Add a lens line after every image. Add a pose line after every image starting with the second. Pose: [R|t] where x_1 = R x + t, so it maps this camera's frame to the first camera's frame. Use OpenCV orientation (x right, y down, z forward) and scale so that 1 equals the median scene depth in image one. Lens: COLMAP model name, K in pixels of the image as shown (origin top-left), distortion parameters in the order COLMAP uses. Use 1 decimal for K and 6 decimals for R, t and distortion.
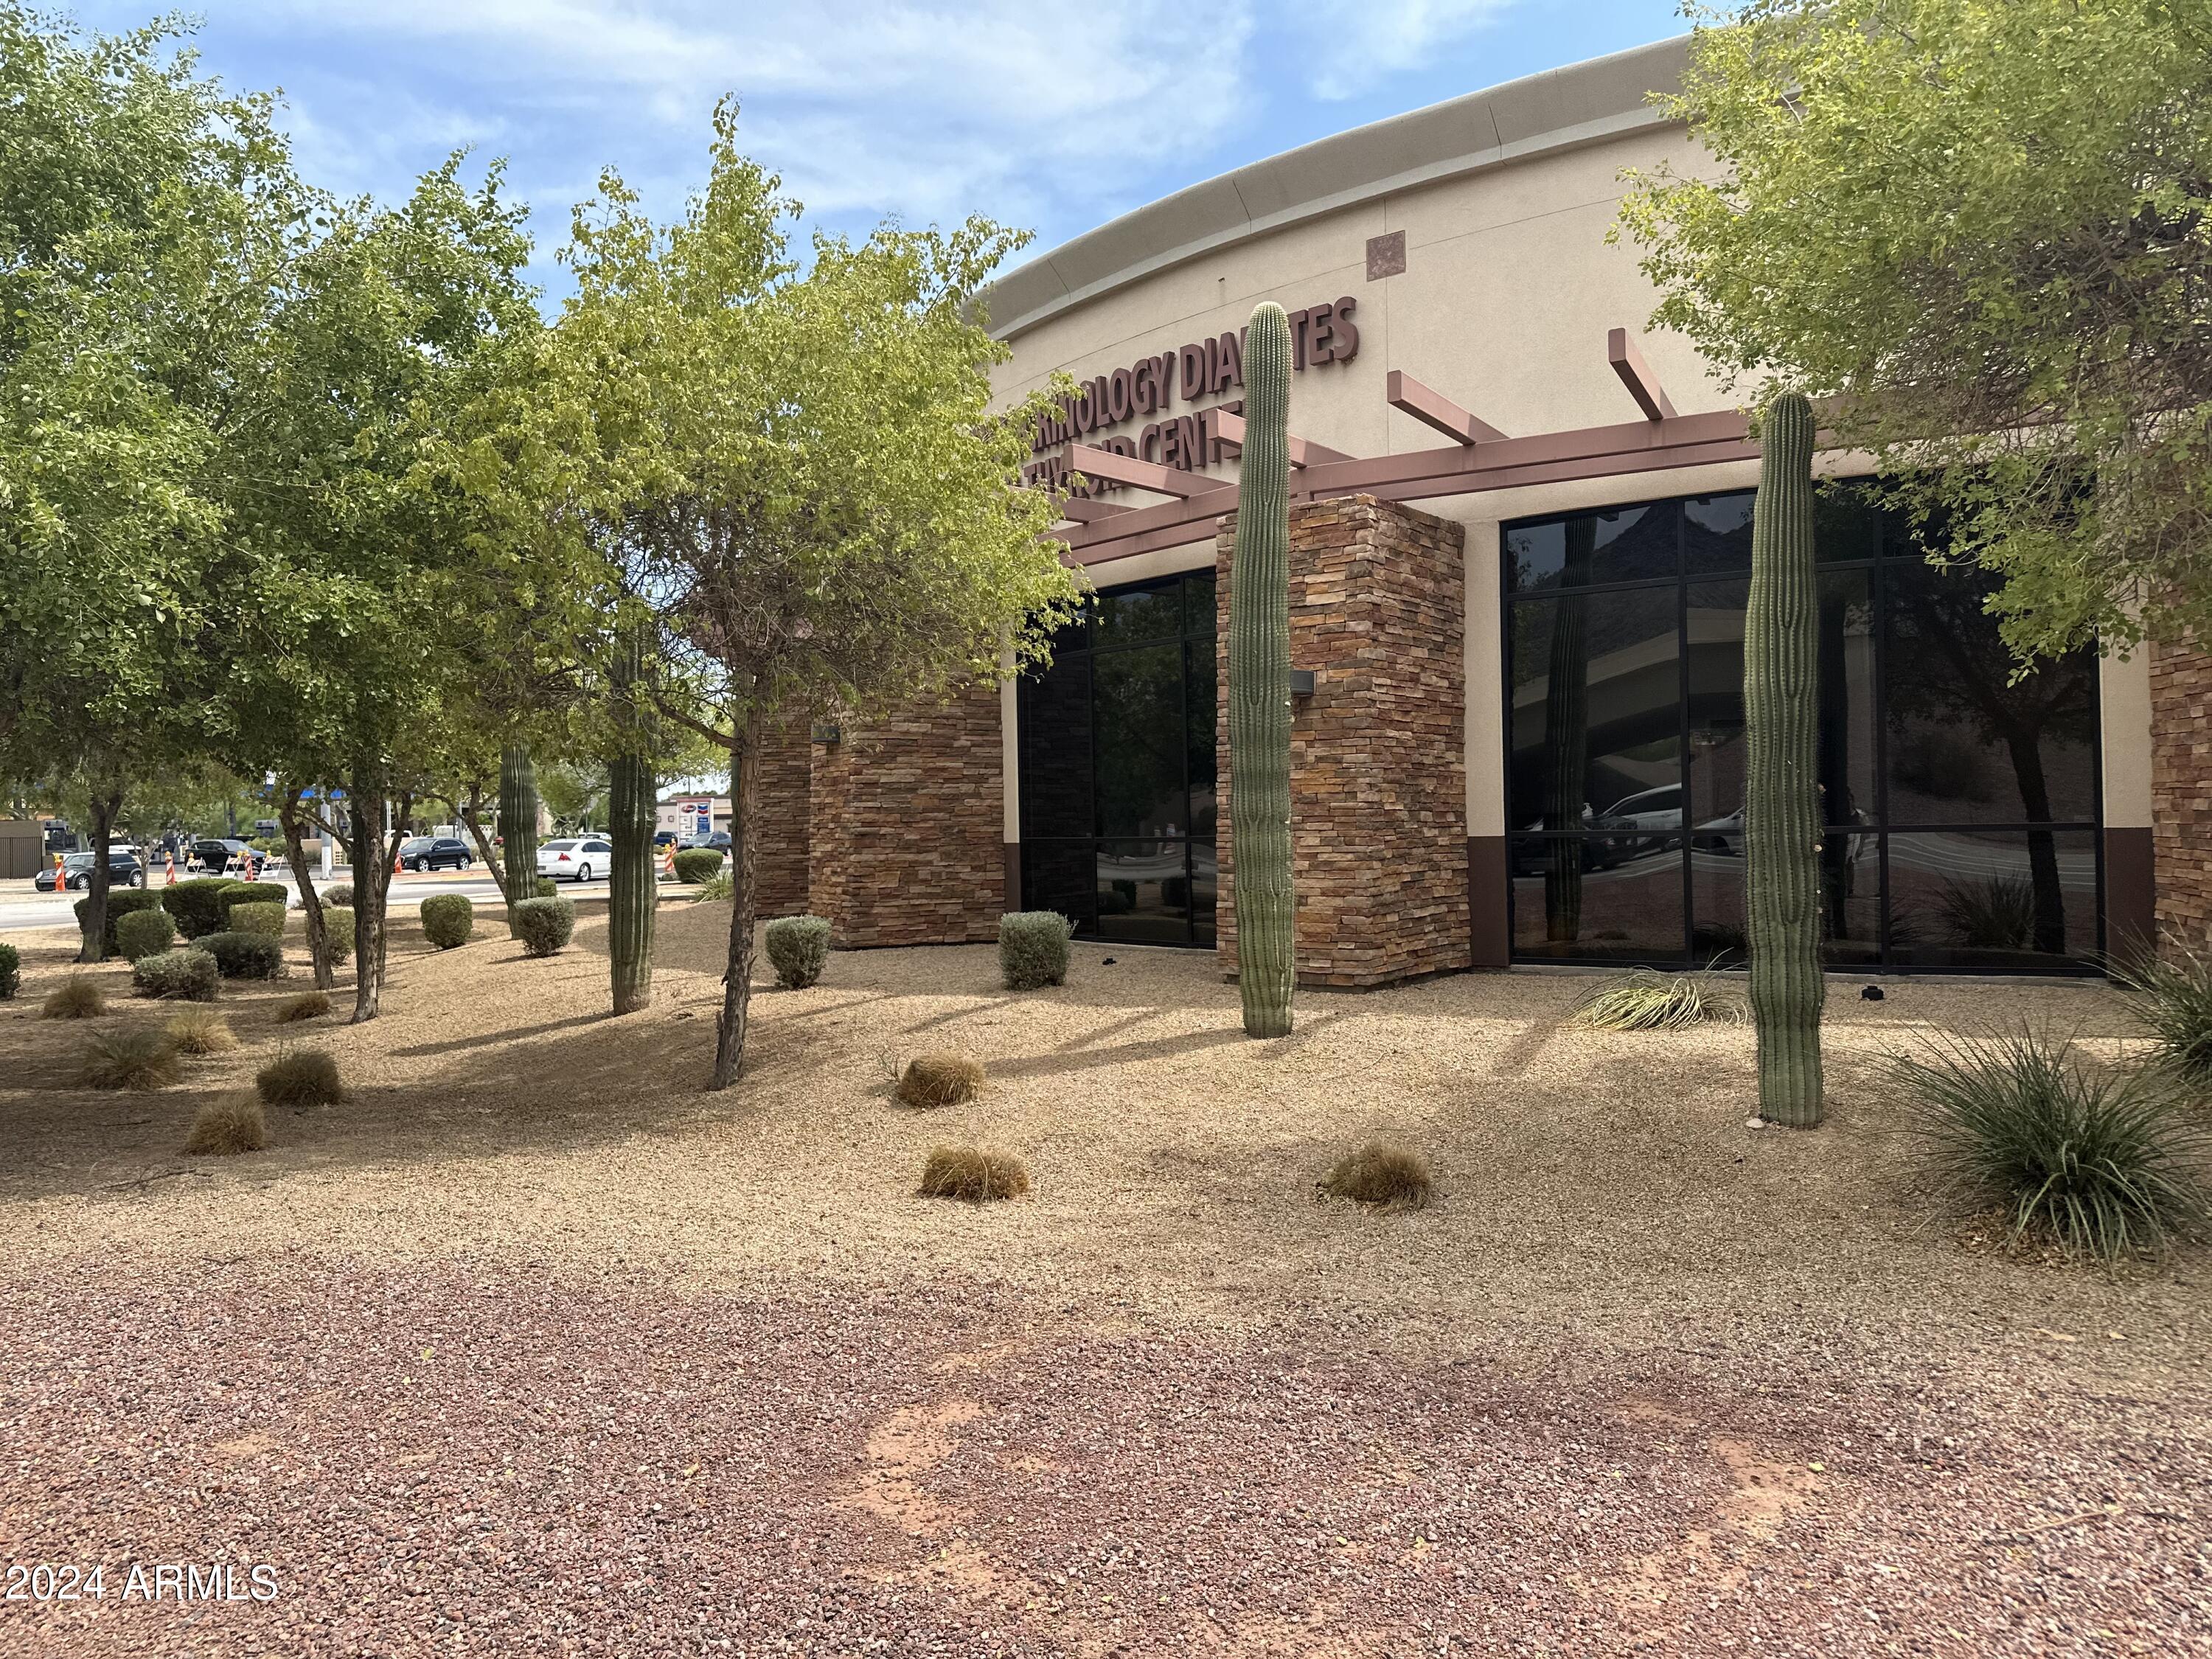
lens RADIAL K [[1509.0, 0, 1100.8], [0, 1509.0, 807.0], [0, 0, 1]] dist [0.140246, -0.216137]
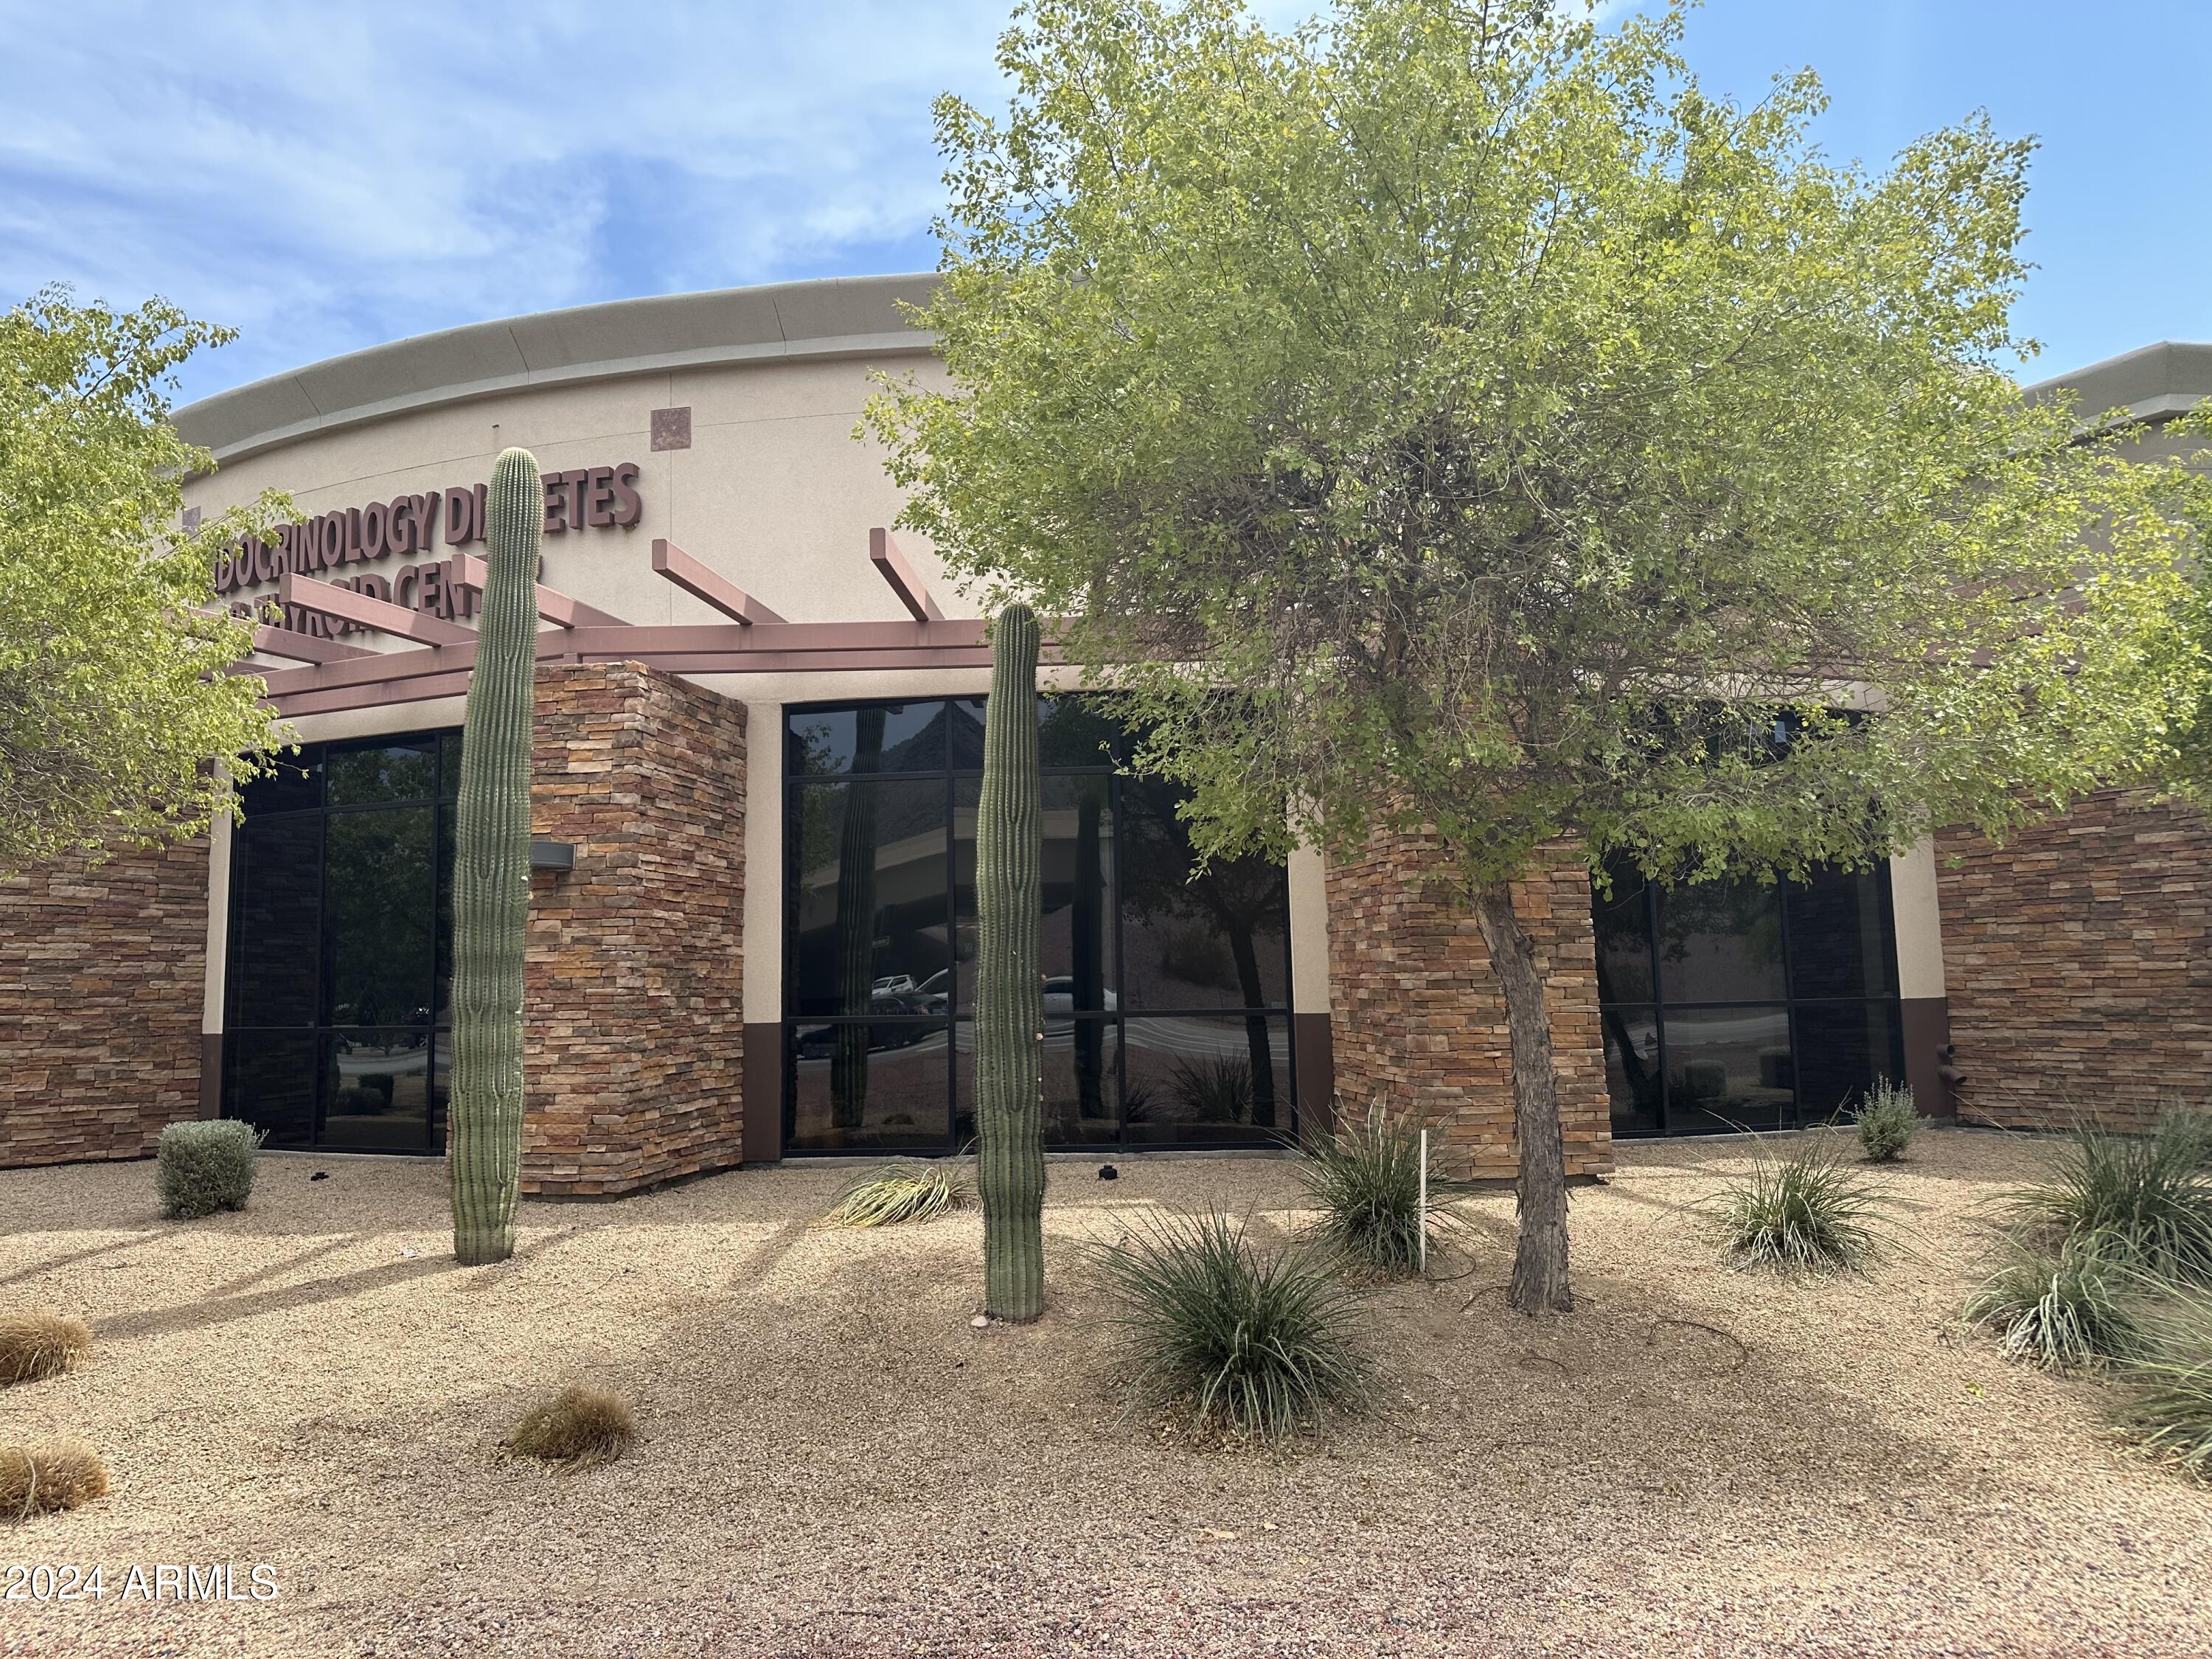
lens RADIAL K [[1456.8, 0, 1104.6], [0, 1456.8, 806.0], [0, 0, 1]] dist [0.096720, -0.117042]
pose [[0.917465, 0.054133, 0.394116, 0.083031], [-0.006209, 0.992526, -0.121874, -0.005856], [-0.397768, 0.109368, 0.910944, 0.055872]]
